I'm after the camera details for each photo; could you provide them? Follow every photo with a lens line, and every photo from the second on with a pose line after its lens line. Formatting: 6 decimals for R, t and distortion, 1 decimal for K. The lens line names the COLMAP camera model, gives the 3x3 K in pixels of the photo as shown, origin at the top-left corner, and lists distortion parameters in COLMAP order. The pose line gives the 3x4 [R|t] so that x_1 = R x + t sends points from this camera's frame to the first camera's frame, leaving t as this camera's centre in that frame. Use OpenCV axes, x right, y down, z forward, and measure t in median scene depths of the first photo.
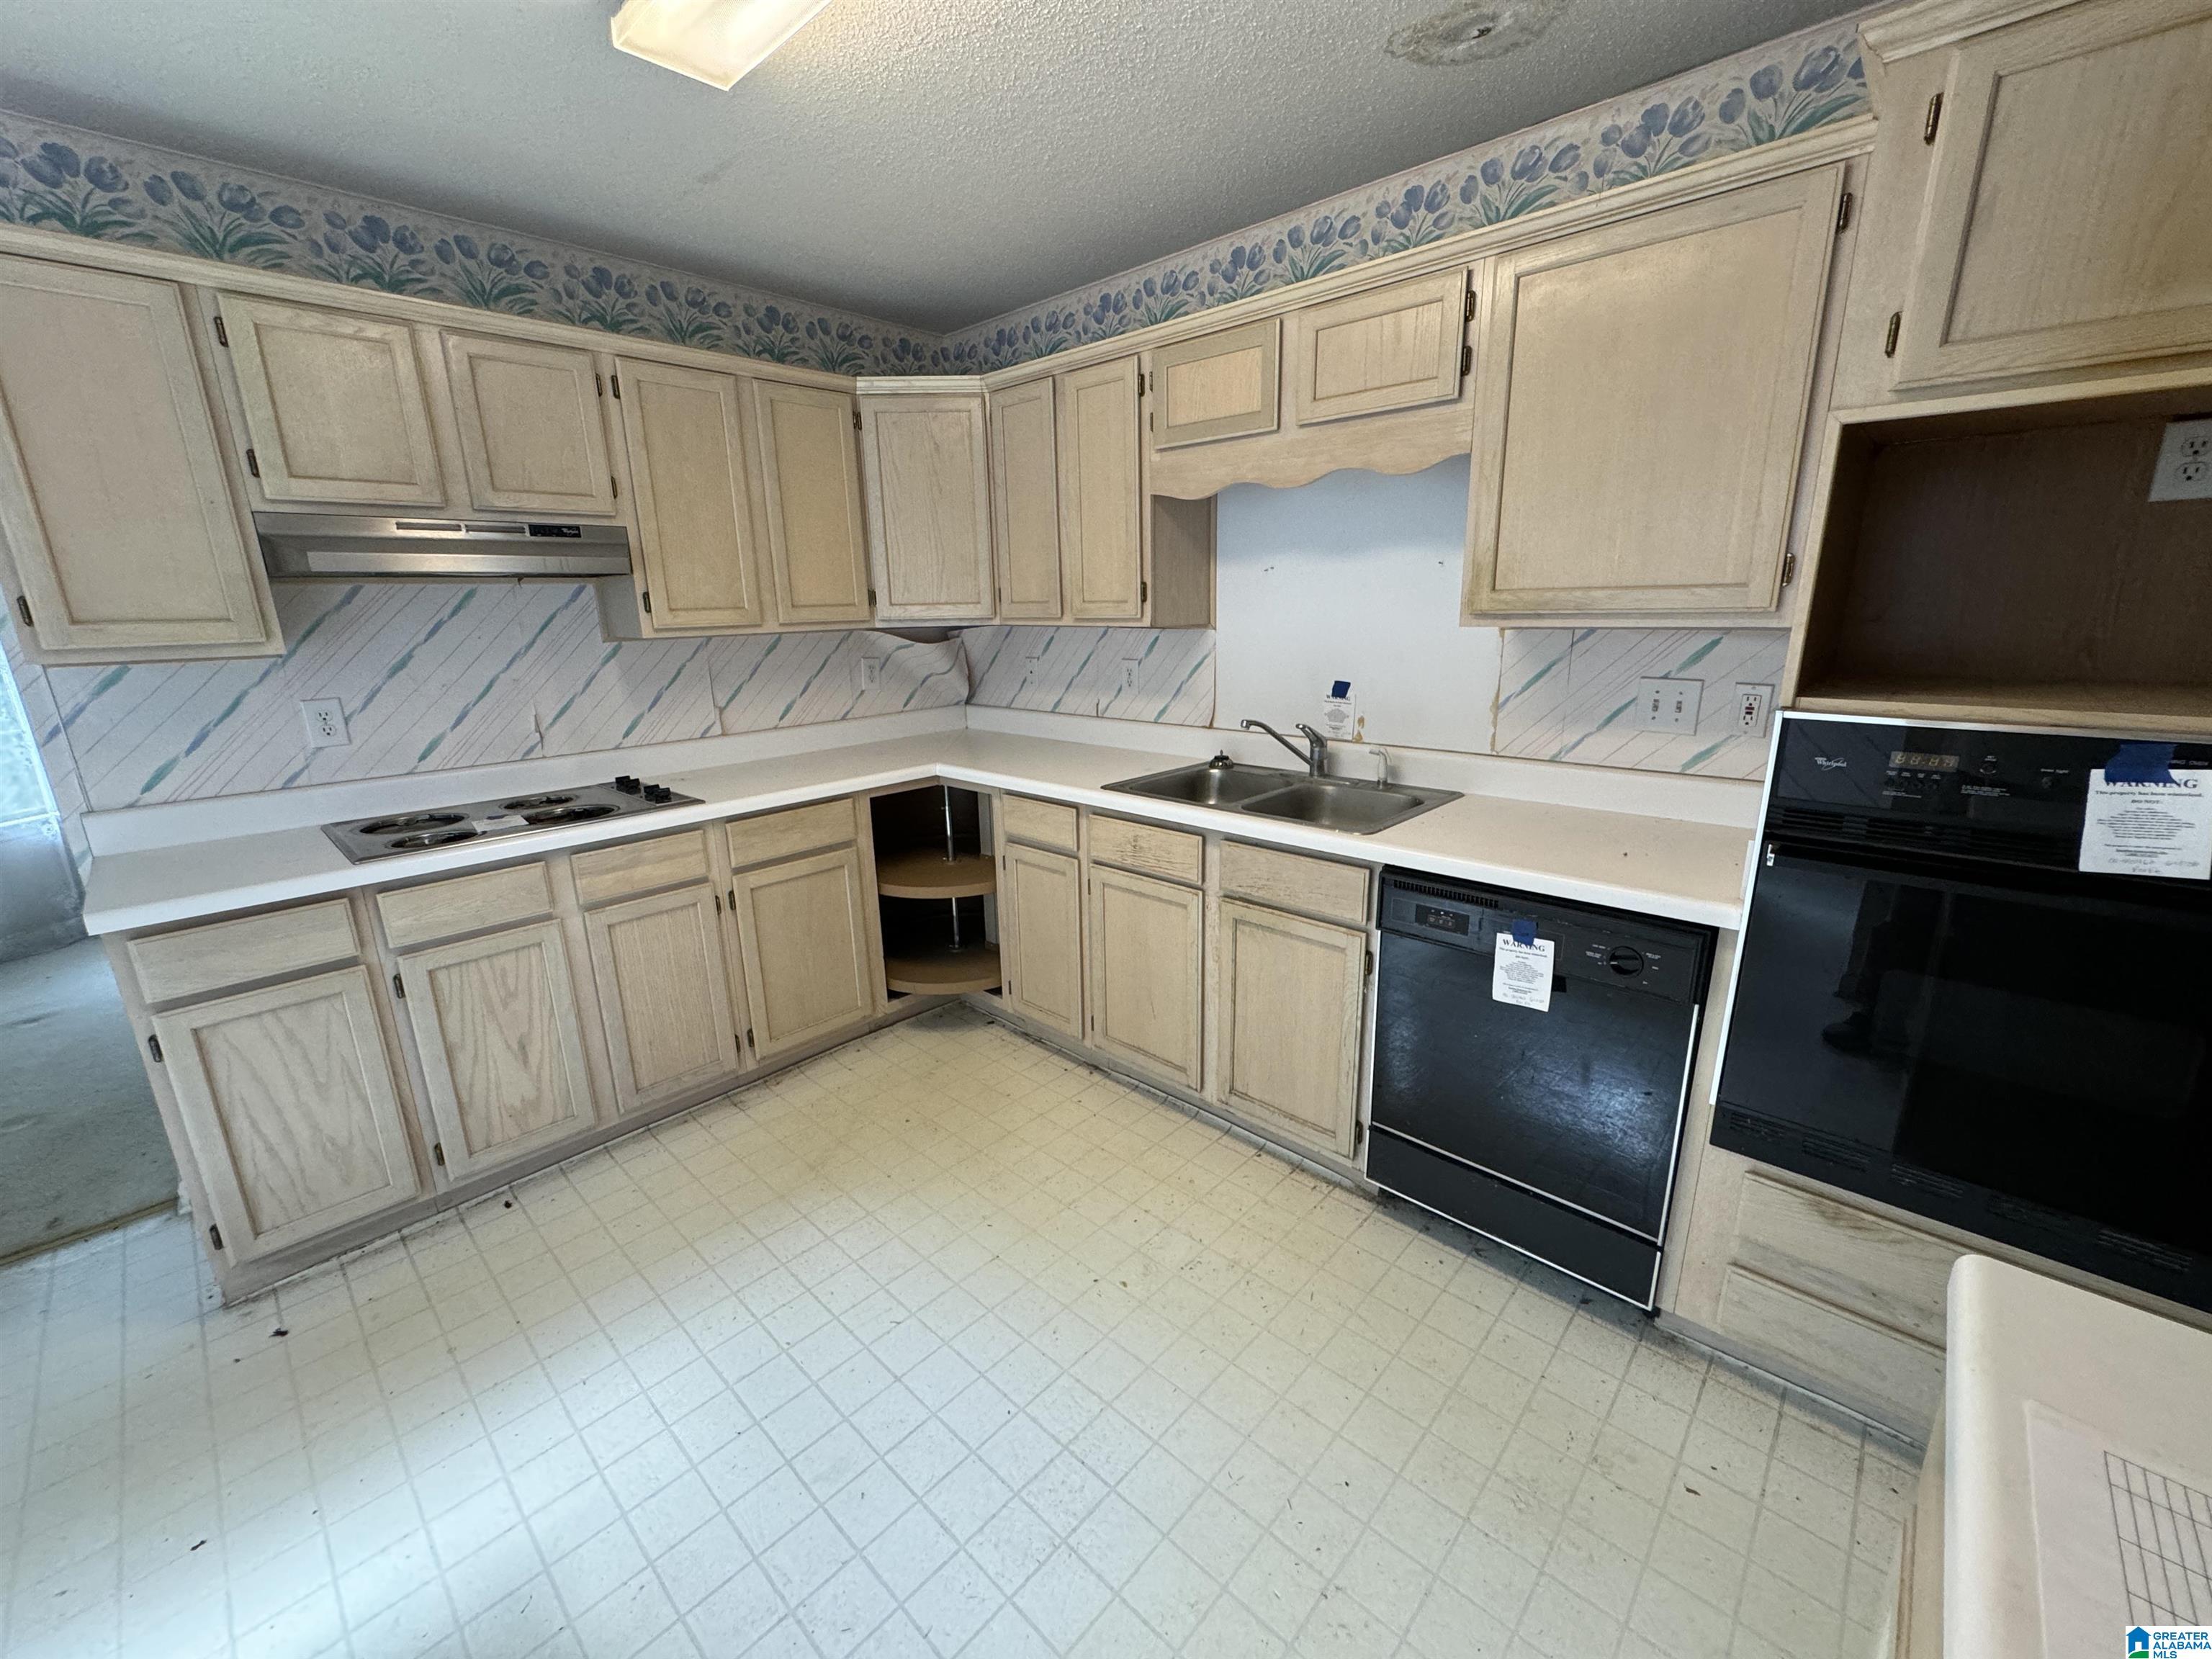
lens RADIAL K [[880.3, 0, 1108.9], [0, 880.3, 828.7], [0, 0, 1]] dist [-0.001221, -0.000290]
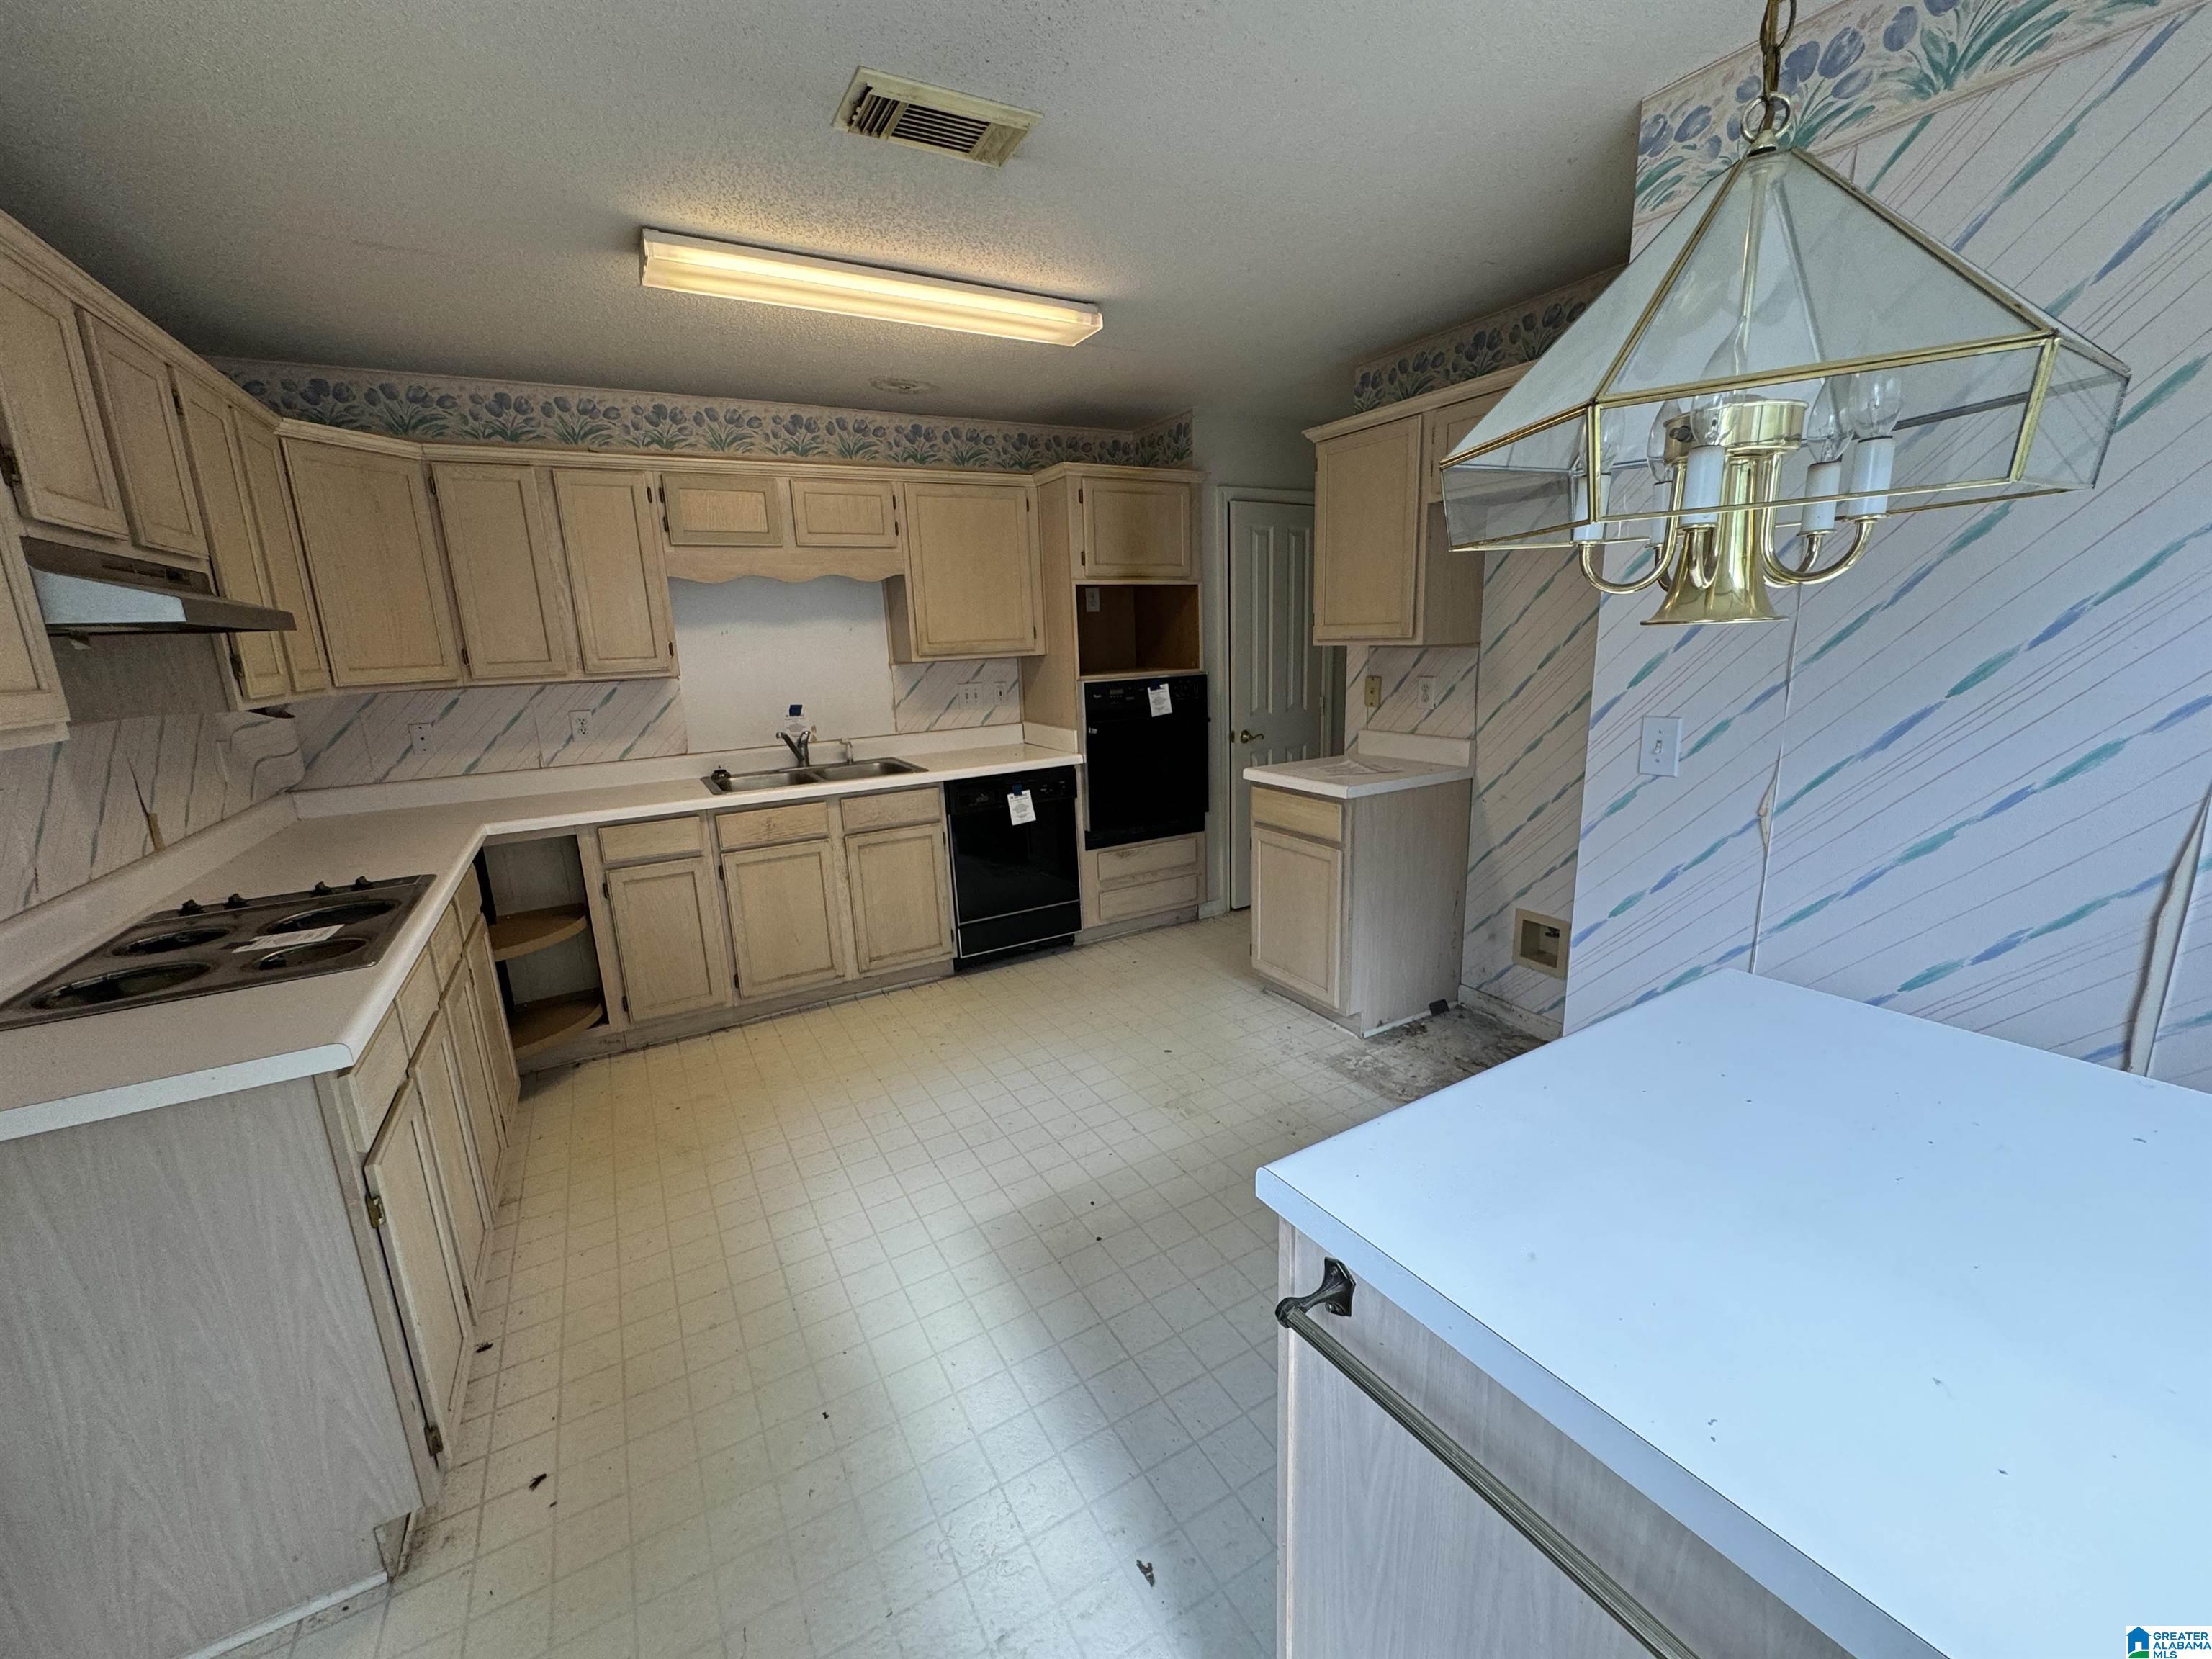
lens RADIAL K [[880.3, 0, 1114.4], [0, 880.3, 829.9], [0, 0, 1]] dist [-0.001221, -0.000290]
pose [[0.290240, -0.201507, 0.935498, -1.165165], [0.272864, 0.954422, 0.120927, 0.006987], [-0.917227, 0.220166, 0.331996, 0.034202]]
